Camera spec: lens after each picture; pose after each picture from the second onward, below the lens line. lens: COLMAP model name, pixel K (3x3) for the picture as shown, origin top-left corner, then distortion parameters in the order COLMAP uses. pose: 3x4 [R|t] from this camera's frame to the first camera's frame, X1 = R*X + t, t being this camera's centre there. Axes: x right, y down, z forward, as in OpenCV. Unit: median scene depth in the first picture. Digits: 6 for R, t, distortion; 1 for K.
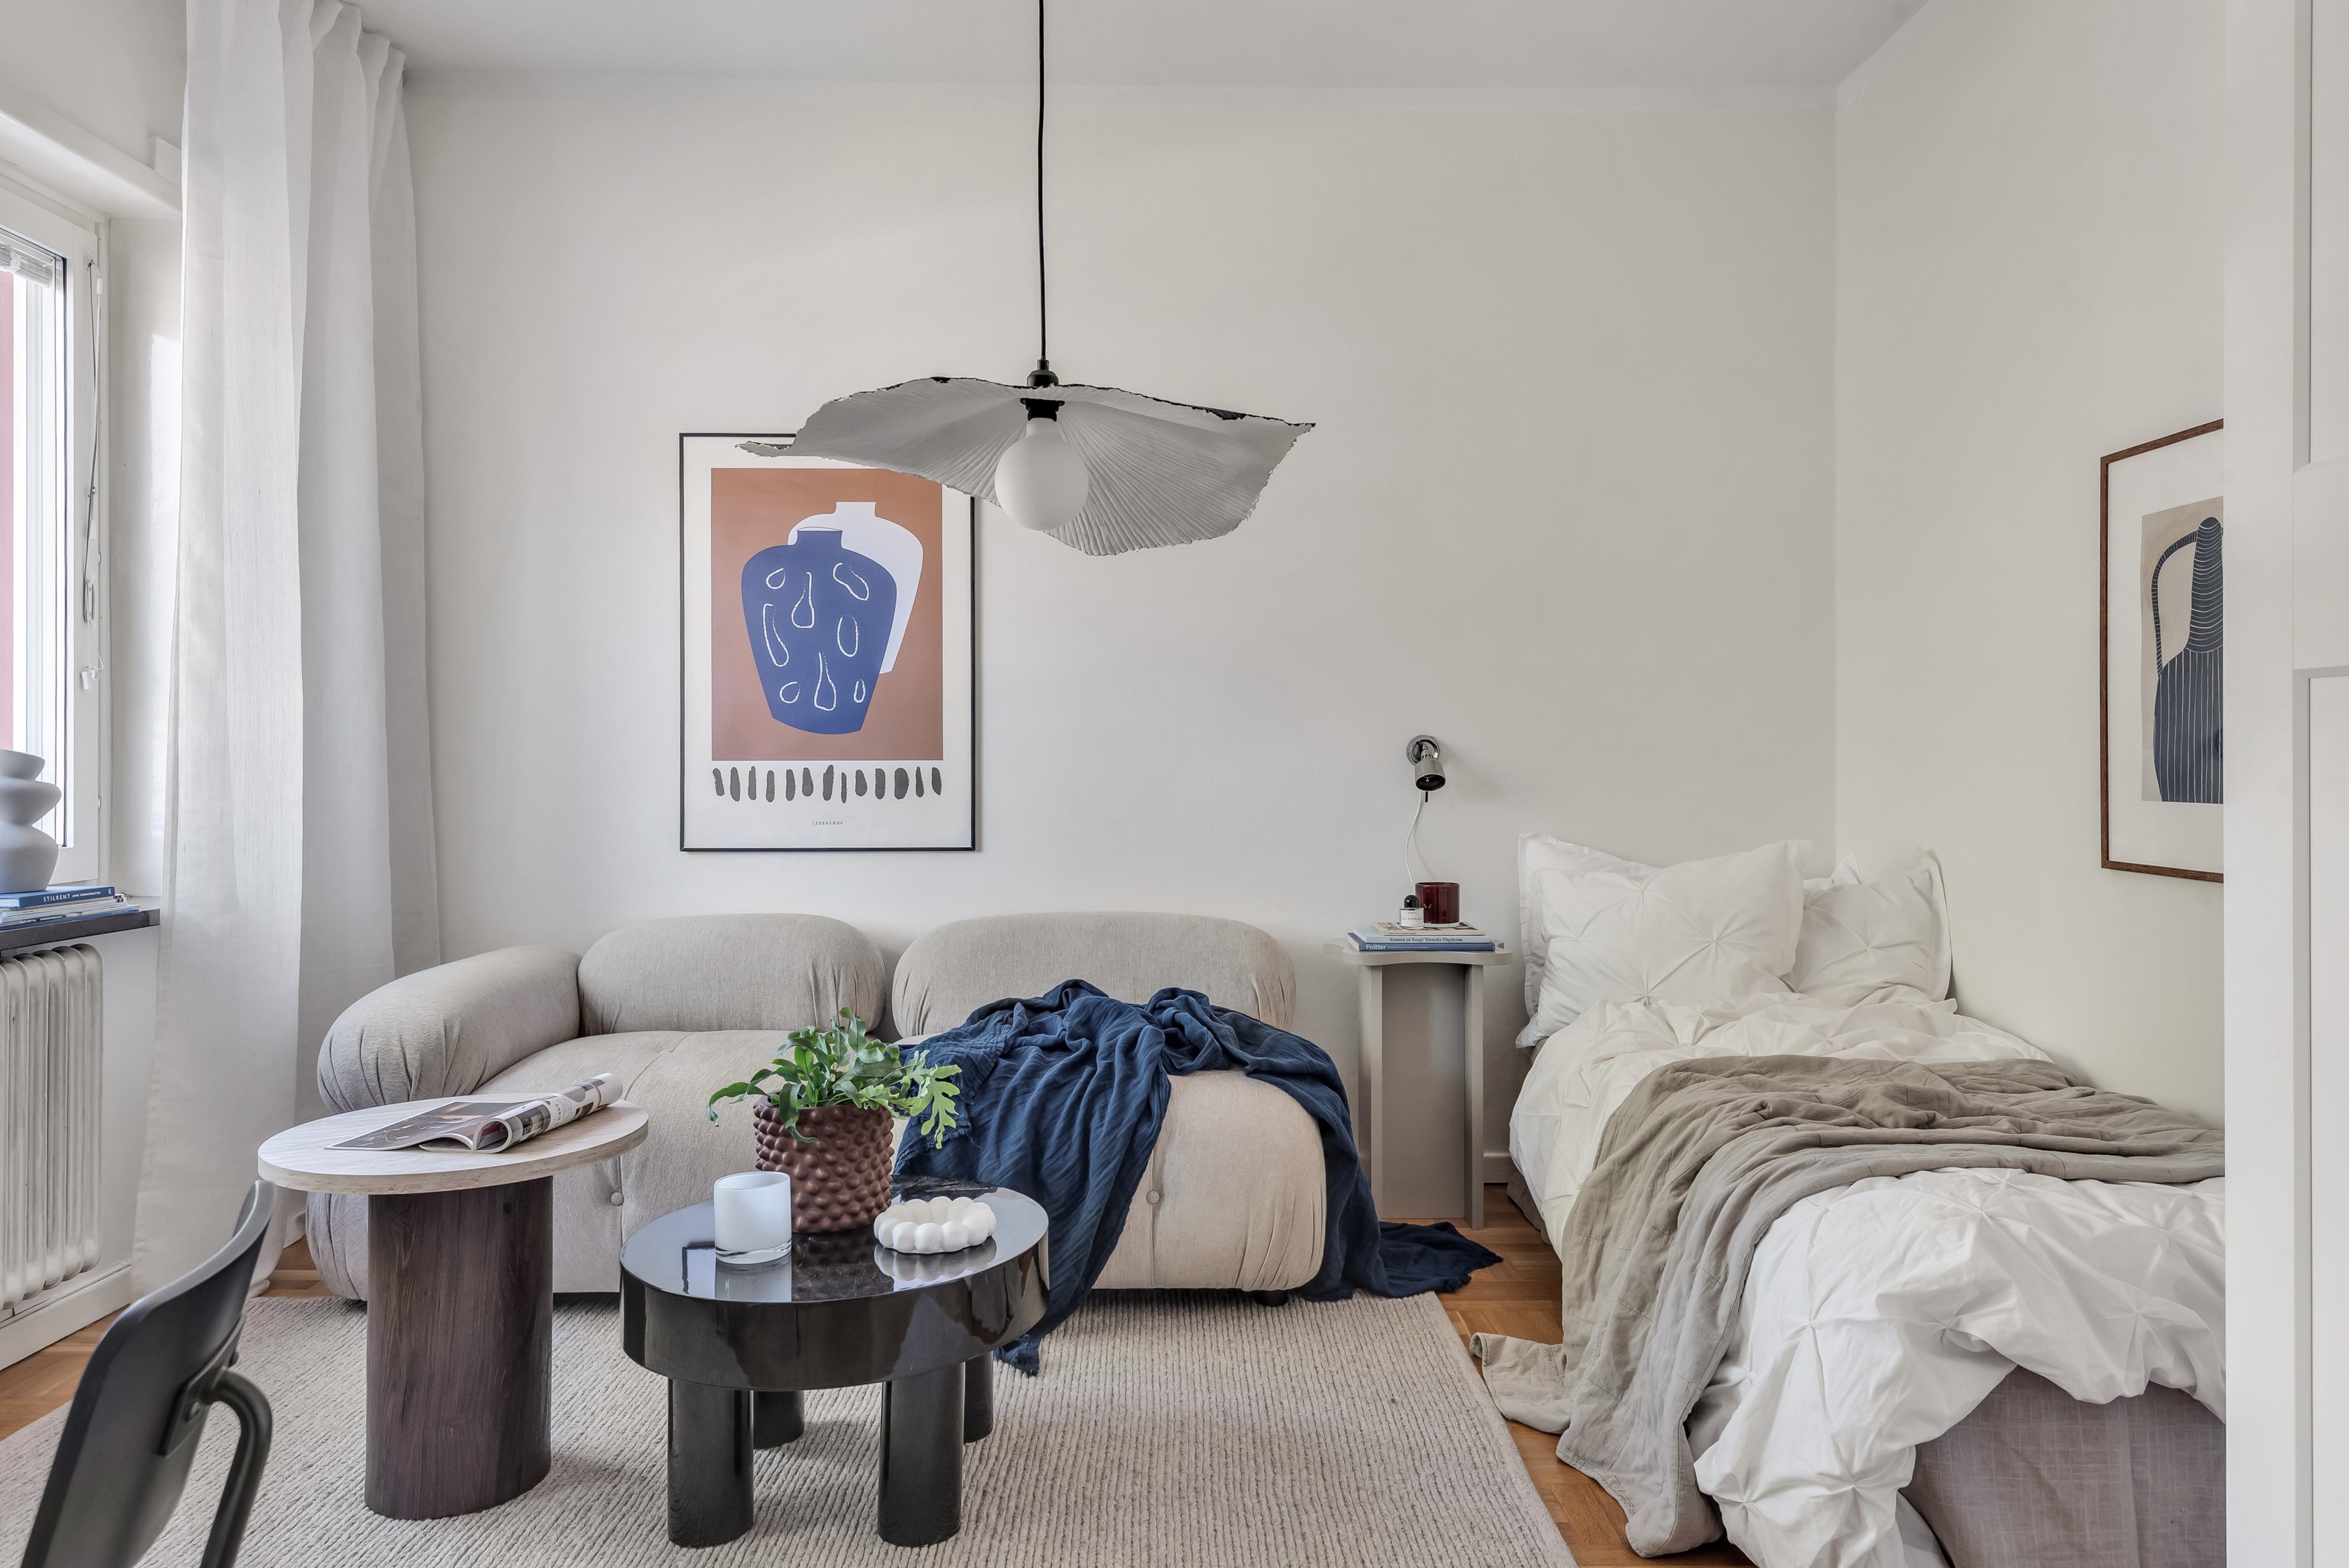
lens RADIAL K [[1440.5, 0, 1181.2], [0, 1440.5, 761.9], [0, 0, 1]] dist [-0.001291, -0.009518]
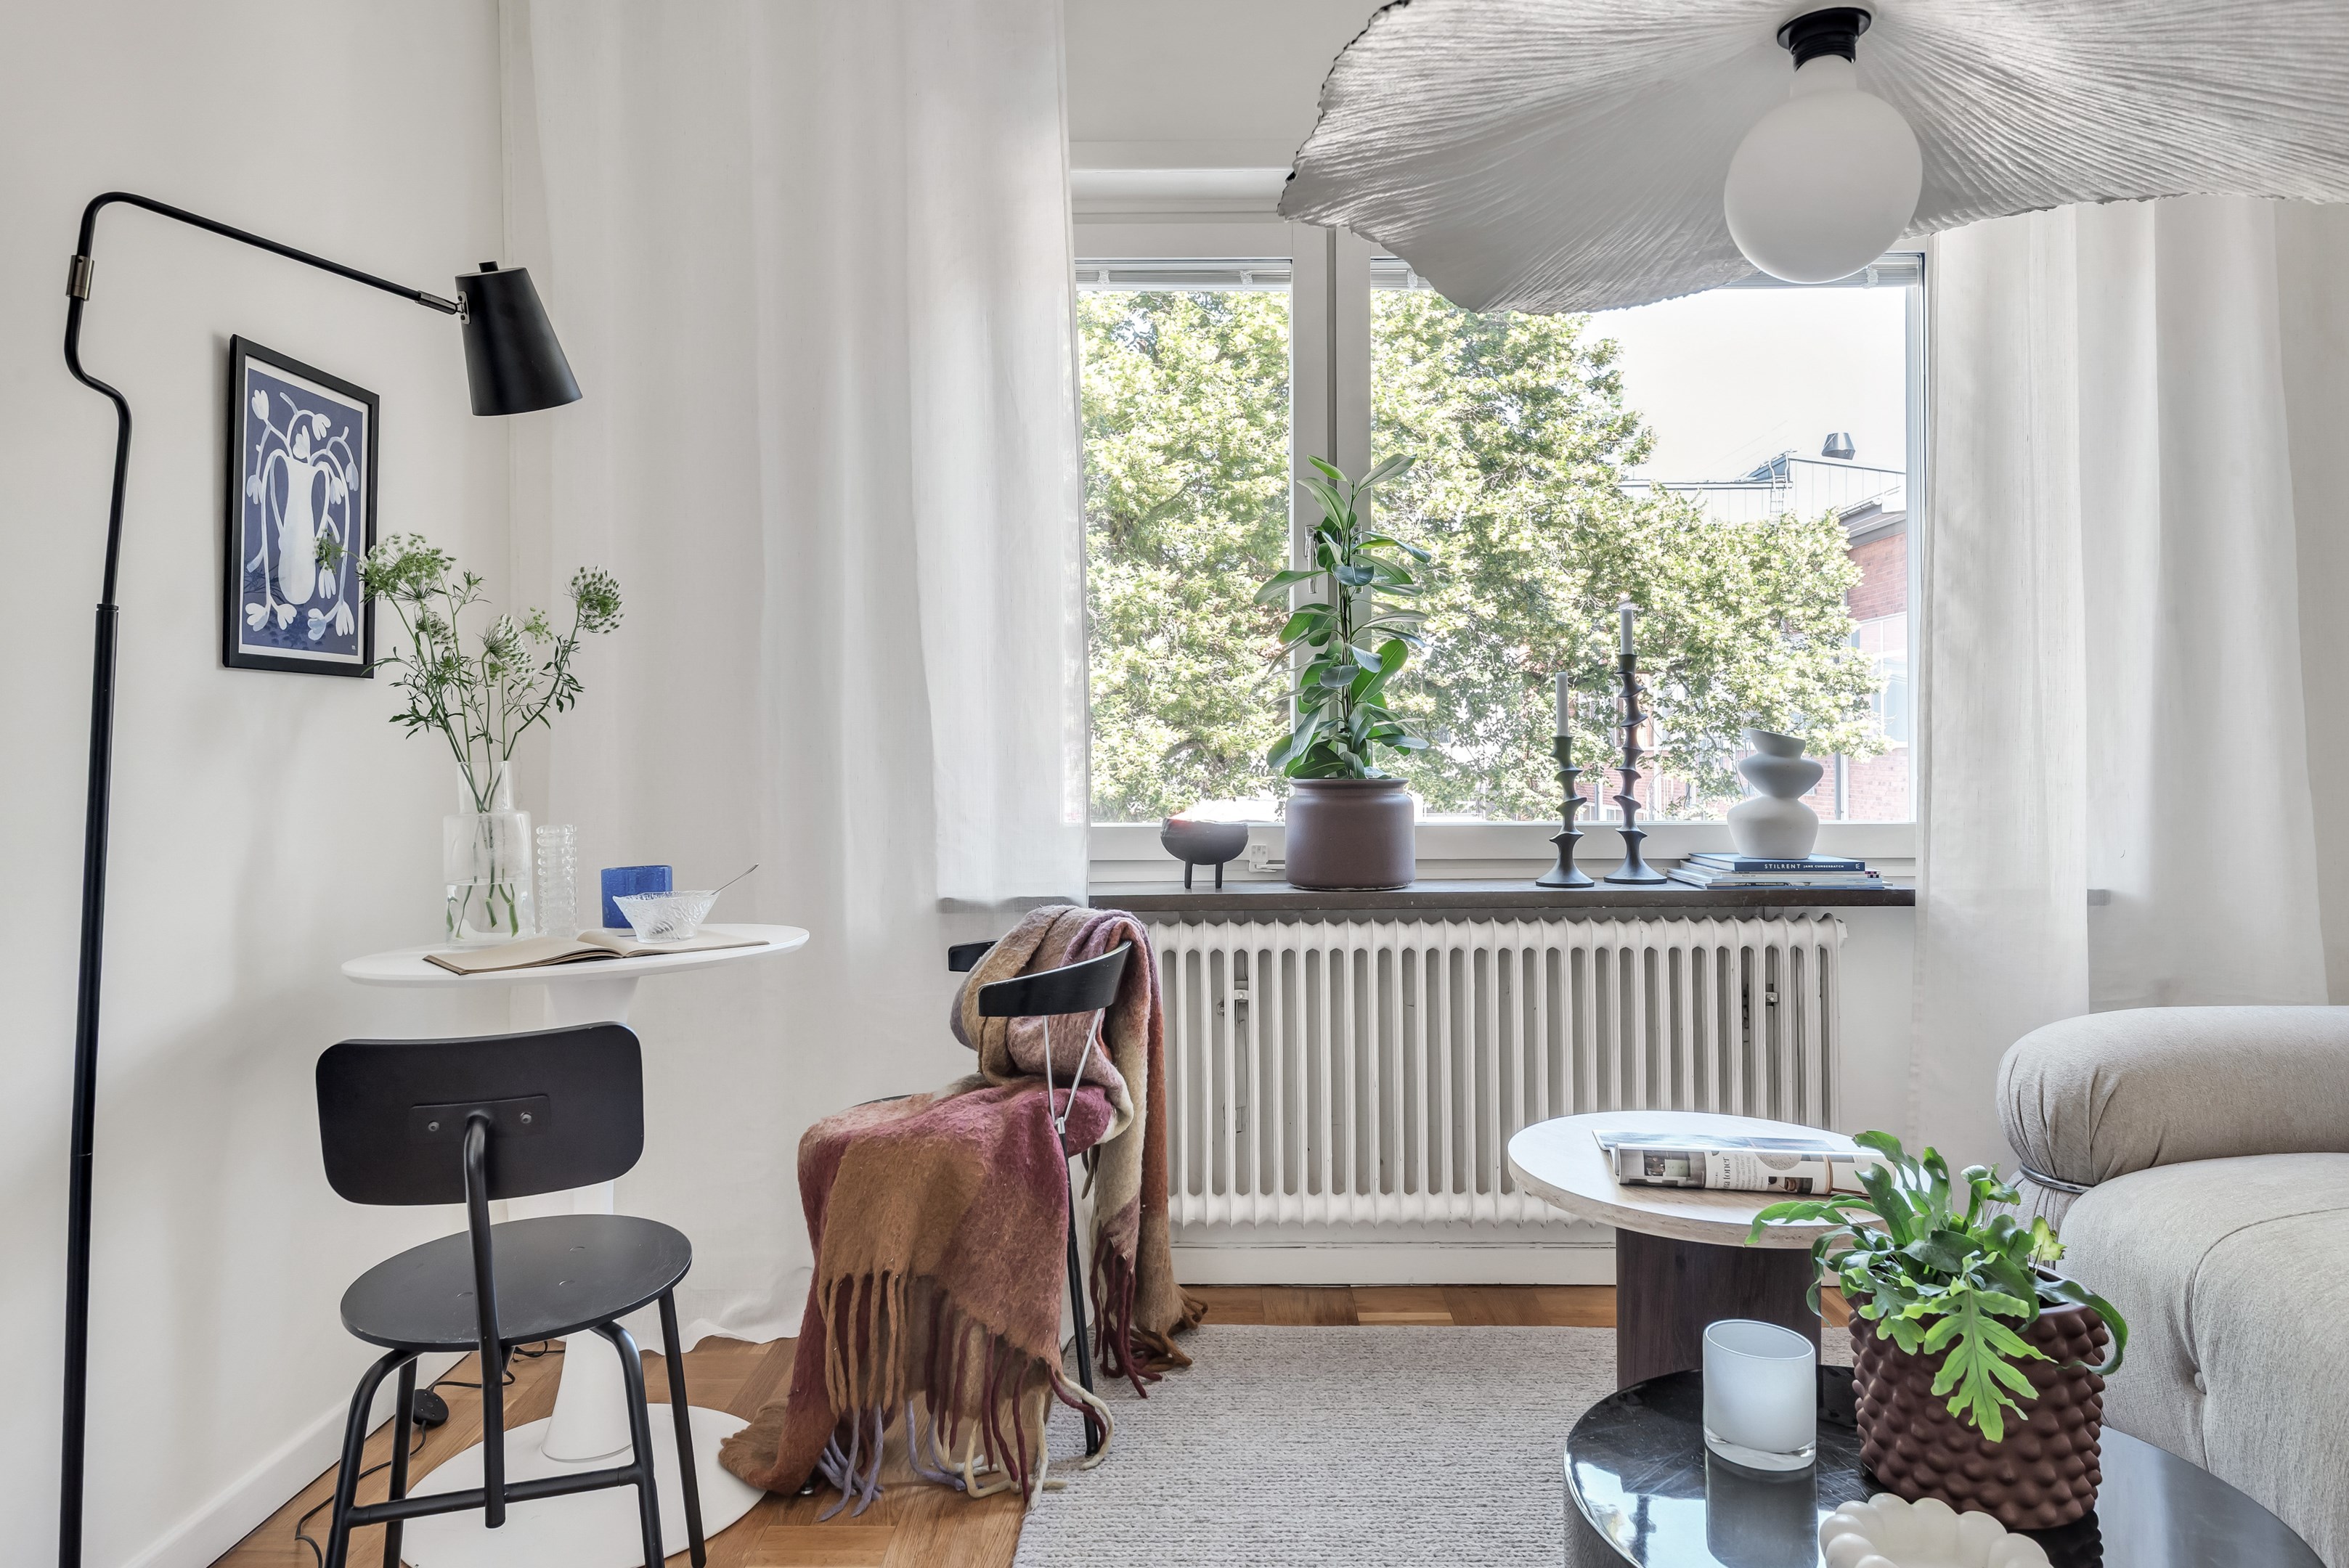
lens RADIAL K [[1440.5, 0, 1201.2], [0, 1440.5, 752.6], [0, 0, 1]] dist [-0.001291, -0.009518]
pose [[-0.016357, -0.000032, -0.999866, 0.276913], [0.006782, 0.999977, -0.000143, 0.005545], [0.999843, -0.006784, -0.016356, 0.524520]]
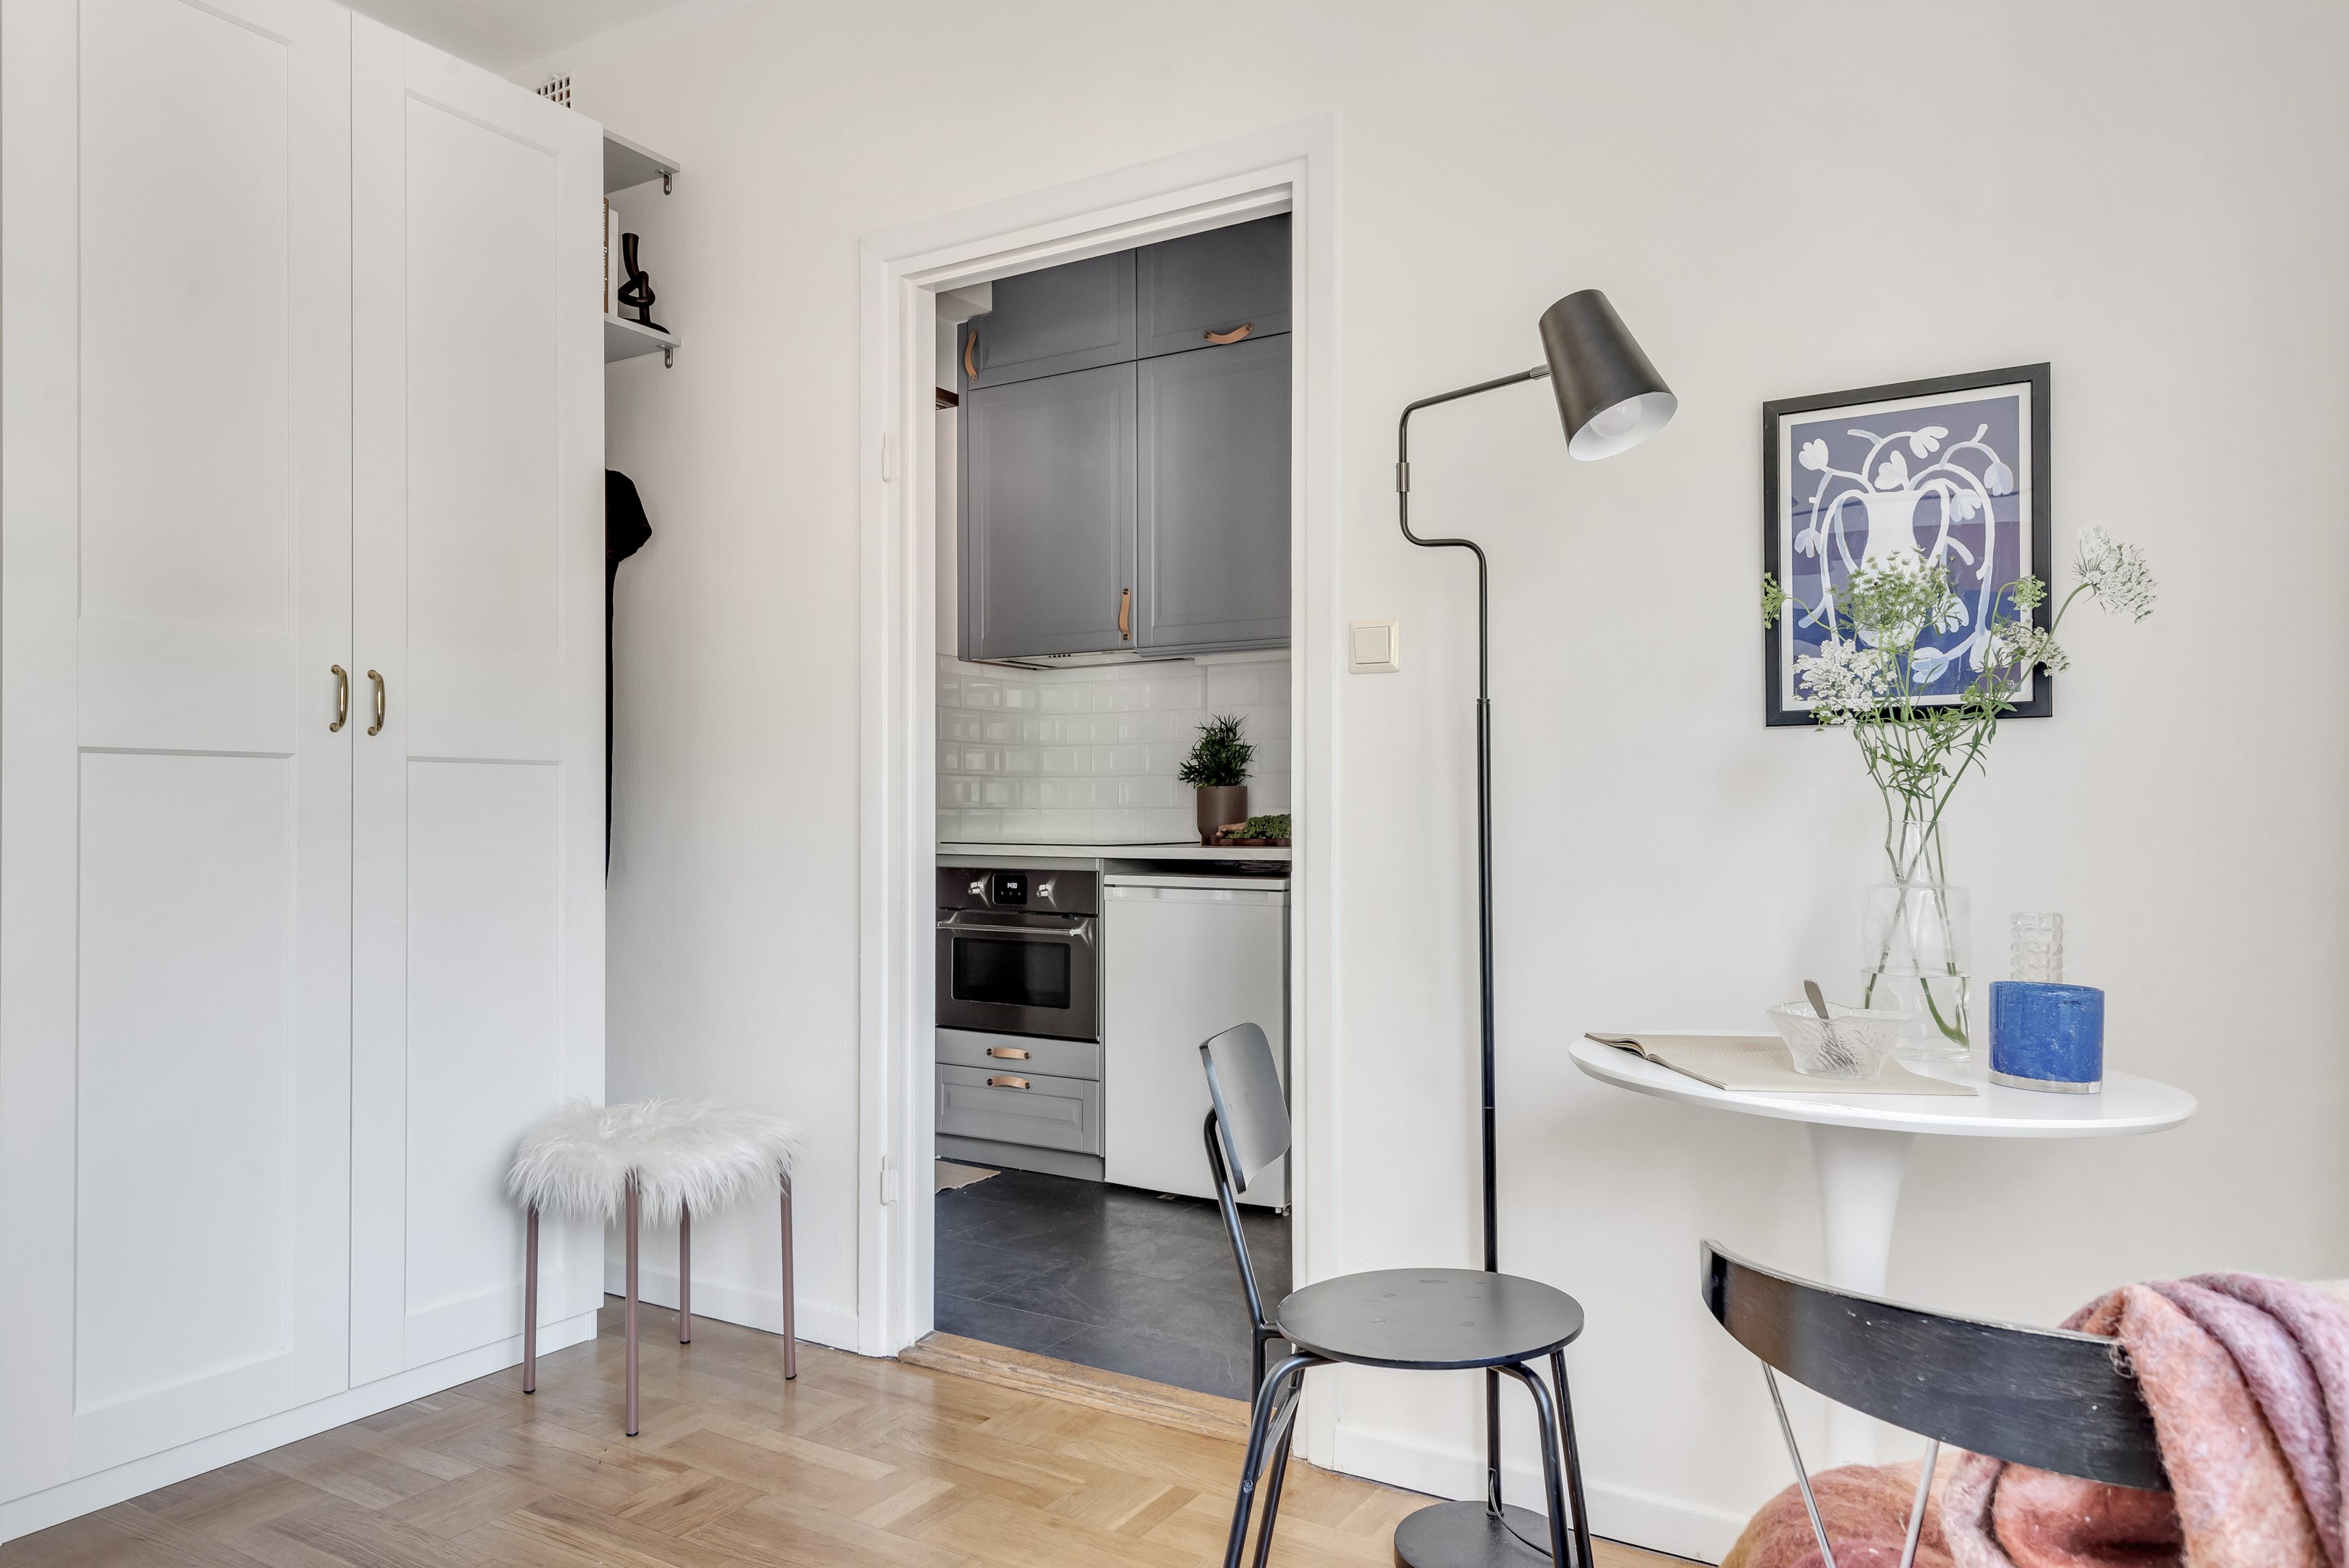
lens RADIAL K [[1558.5, 0, 1187.1], [0, 1558.5, 794.7], [0, 0, 1]] dist [-0.003070, -0.010863]
pose [[-0.849658, 0.004914, 0.527312, -0.560385], [0.000166, 0.999959, -0.009050, 0.001973], [-0.527334, -0.007602, -0.849624, 0.848031]]
